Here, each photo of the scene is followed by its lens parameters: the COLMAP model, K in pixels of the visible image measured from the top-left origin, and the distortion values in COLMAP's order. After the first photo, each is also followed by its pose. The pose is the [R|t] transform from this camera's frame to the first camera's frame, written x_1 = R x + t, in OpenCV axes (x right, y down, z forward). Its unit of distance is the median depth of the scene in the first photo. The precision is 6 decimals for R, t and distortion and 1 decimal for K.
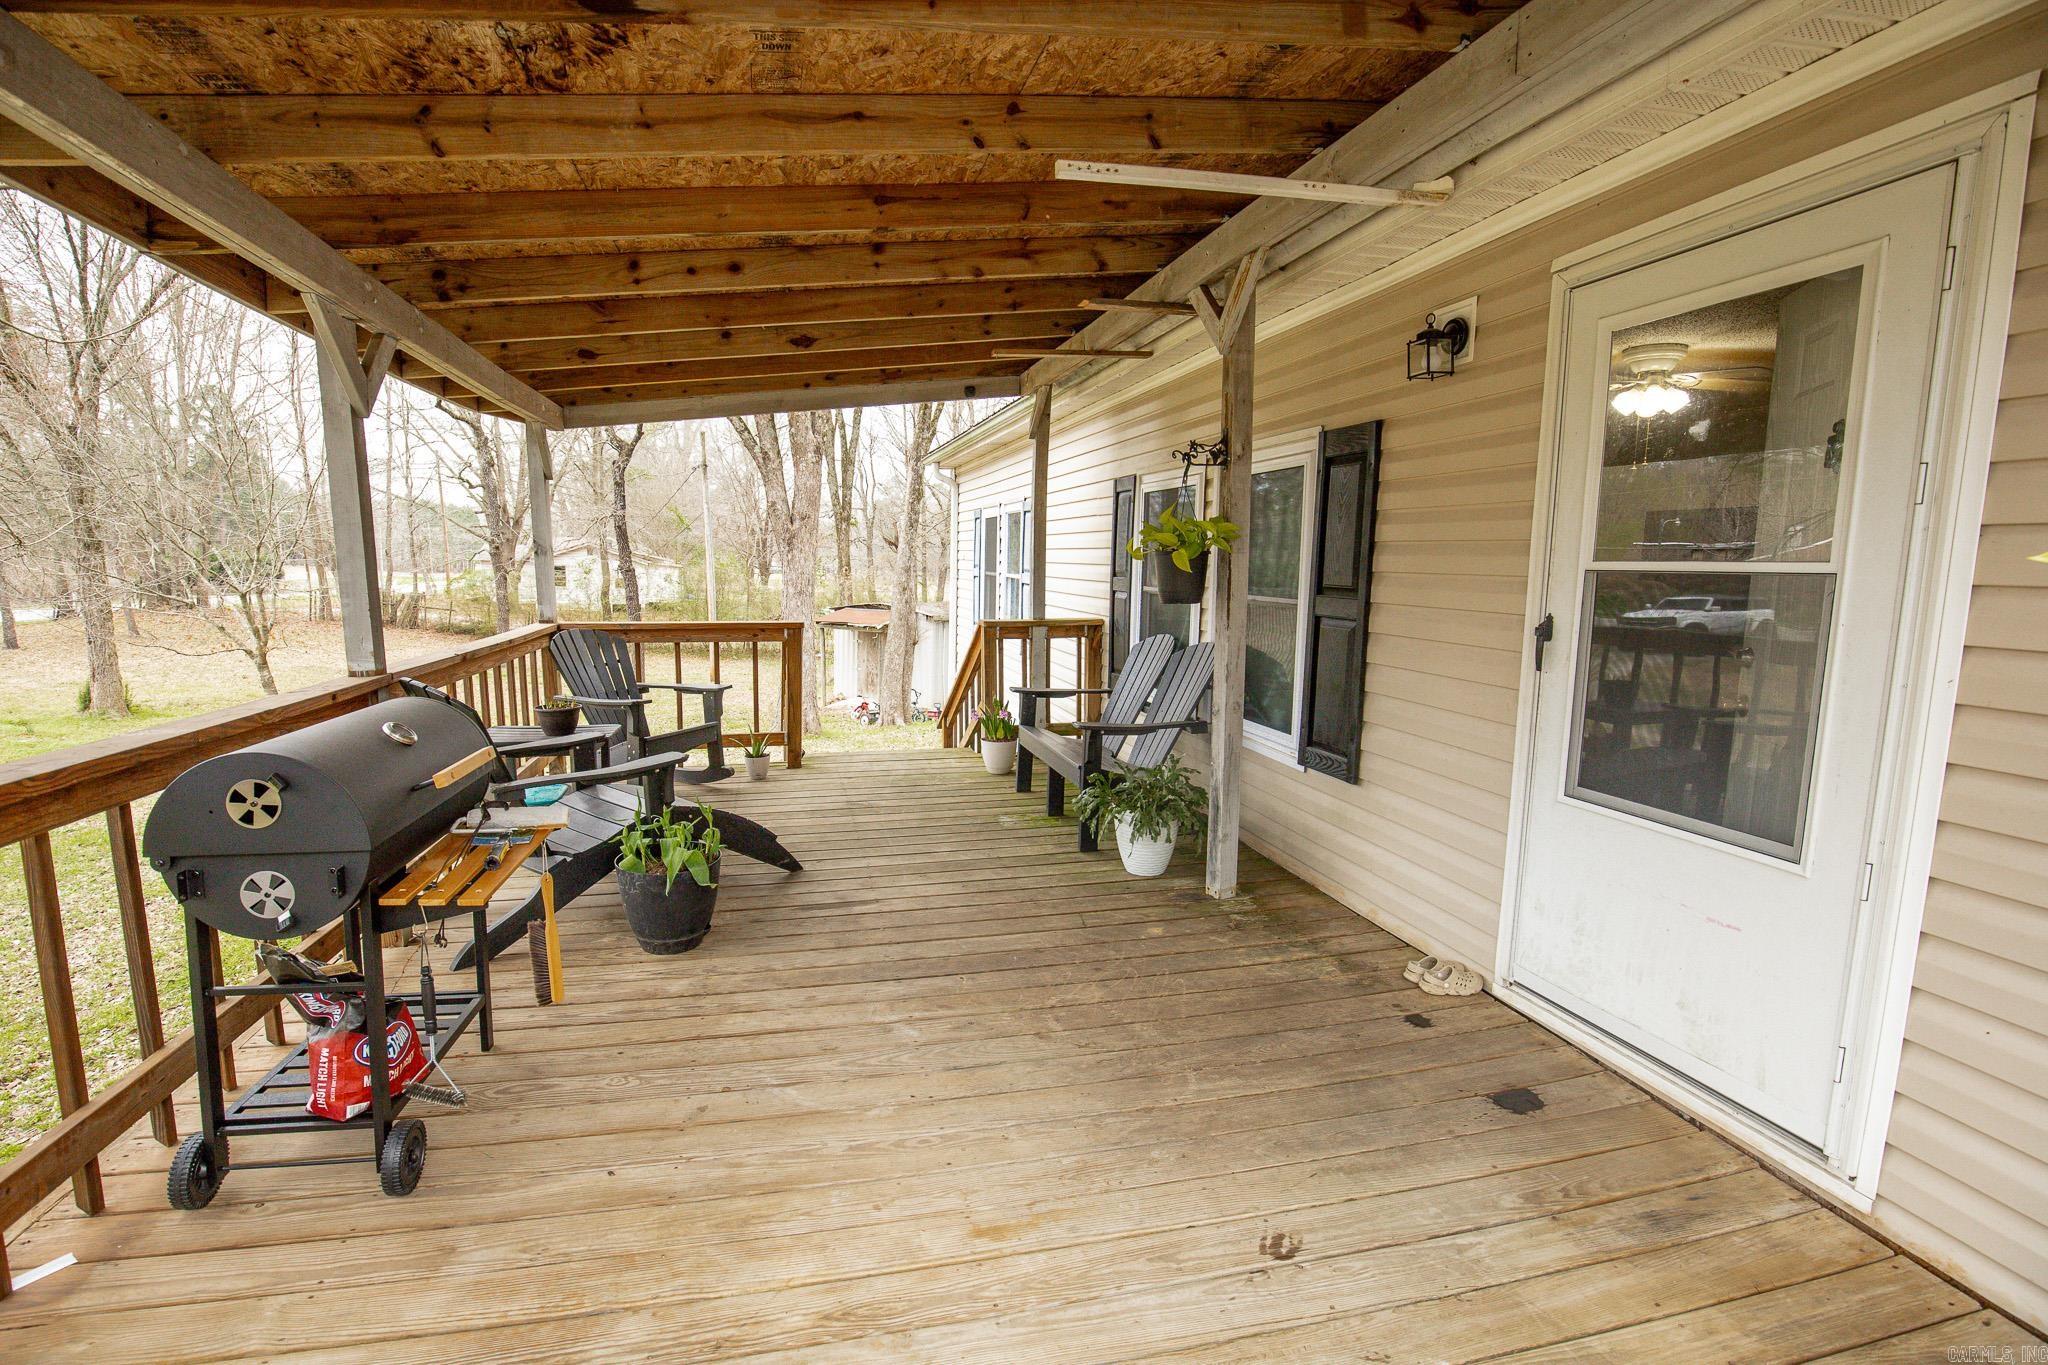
lens RADIAL K [[965.6, 0, 970.5], [0, 965.6, 689.5], [0, 0, 1]] dist [-0.044322, 0.010530]
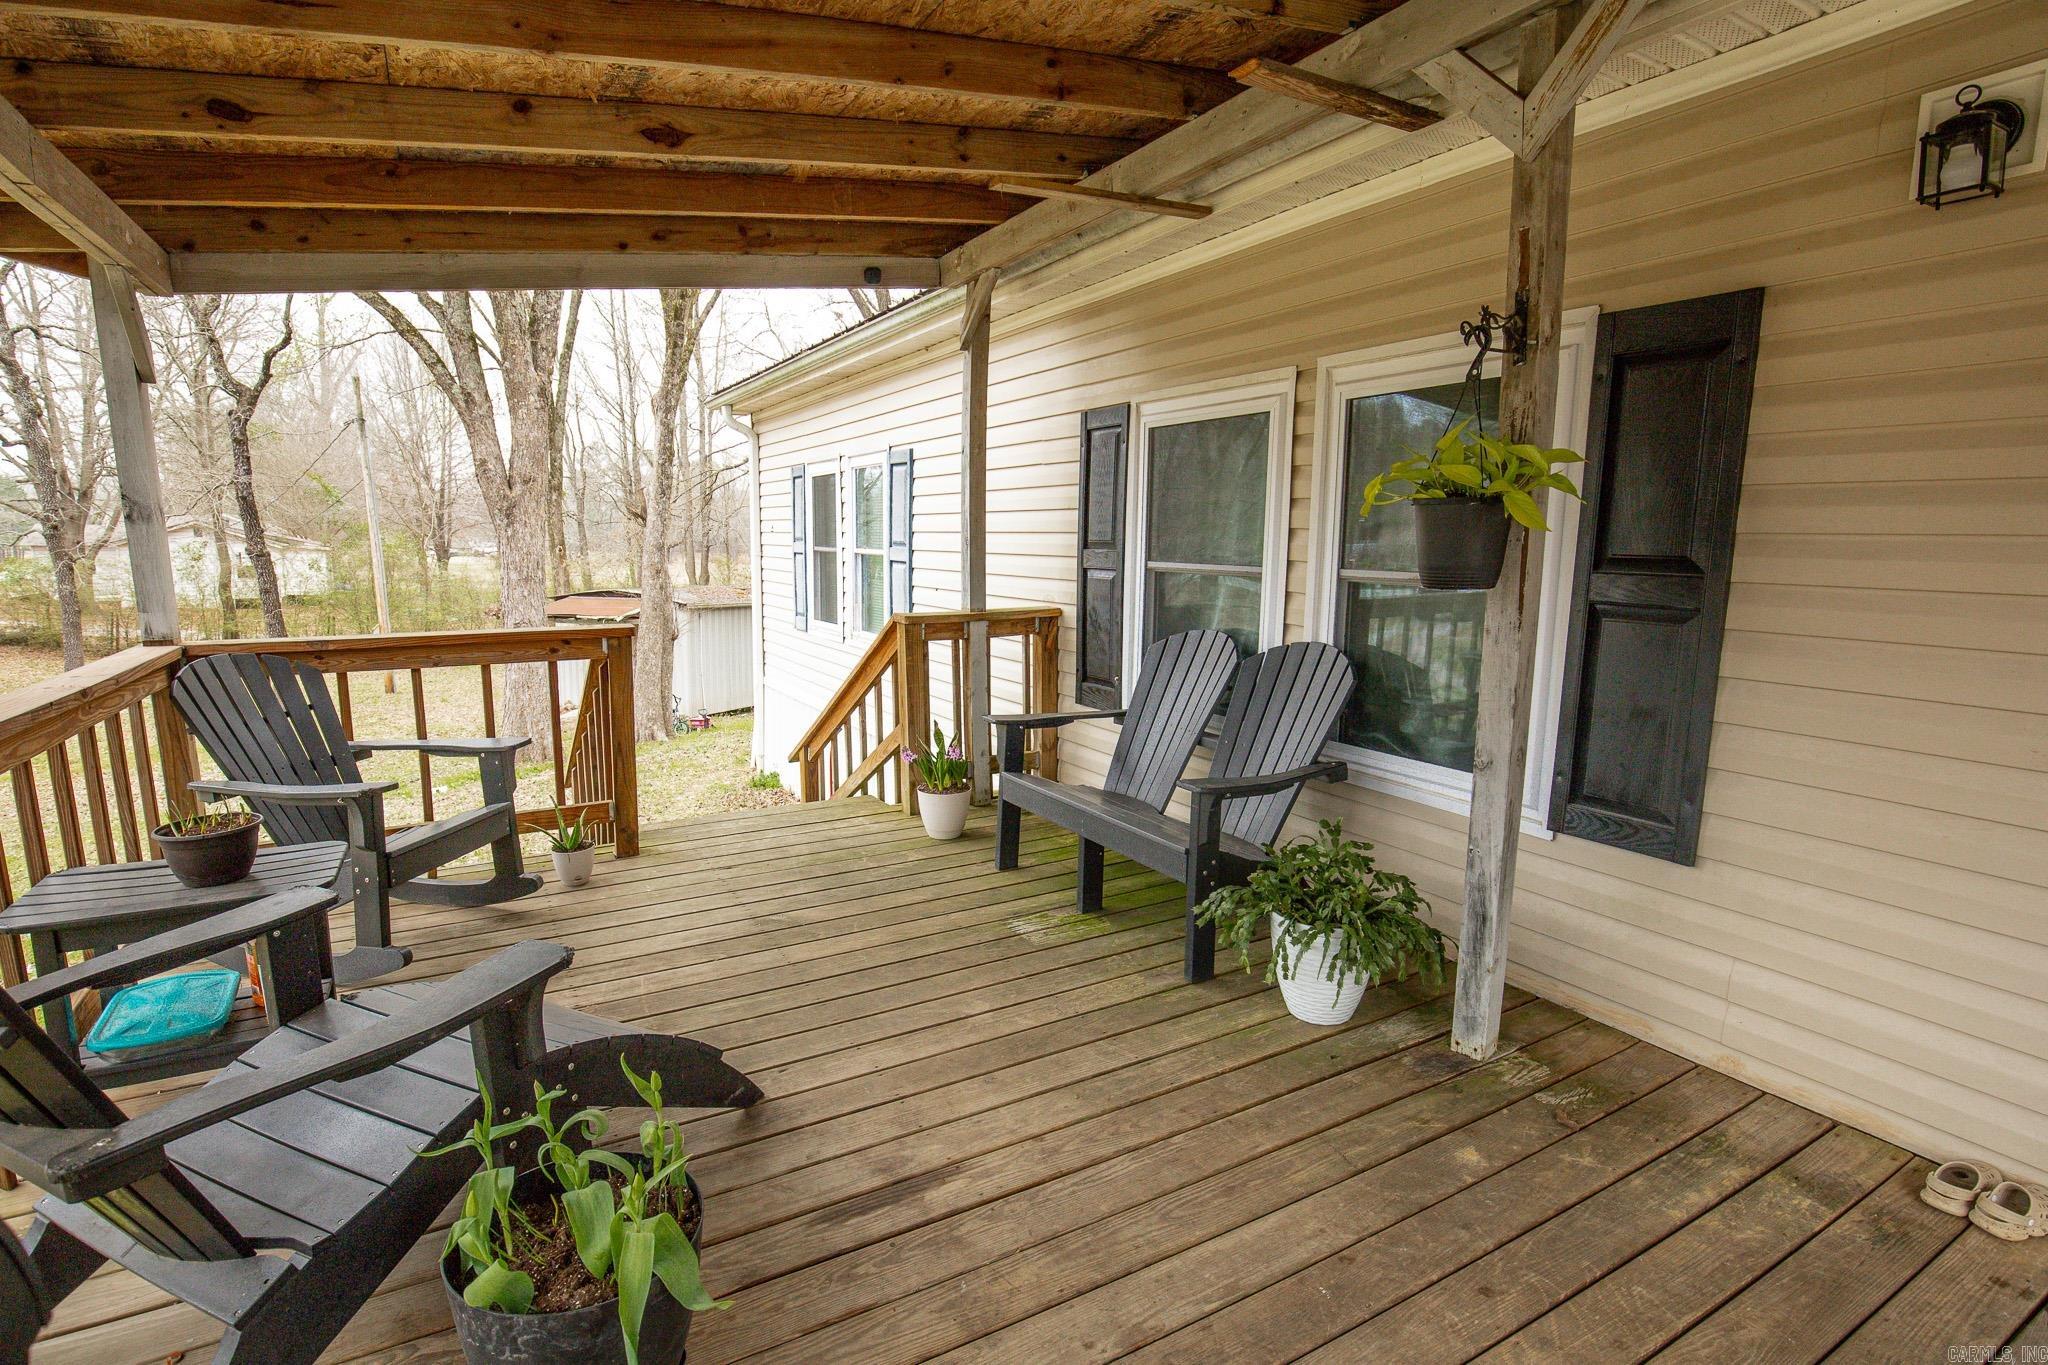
lens RADIAL K [[999.7, 0, 971.2], [0, 999.7, 698.8], [0, 0, 1]] dist [-0.046536, 0.012792]
pose [[0.957268, -0.053505, 0.284209, -0.147114], [0.045832, 0.998384, 0.033585, -0.034461], [-0.285547, -0.019123, 0.958174, 0.309819]]
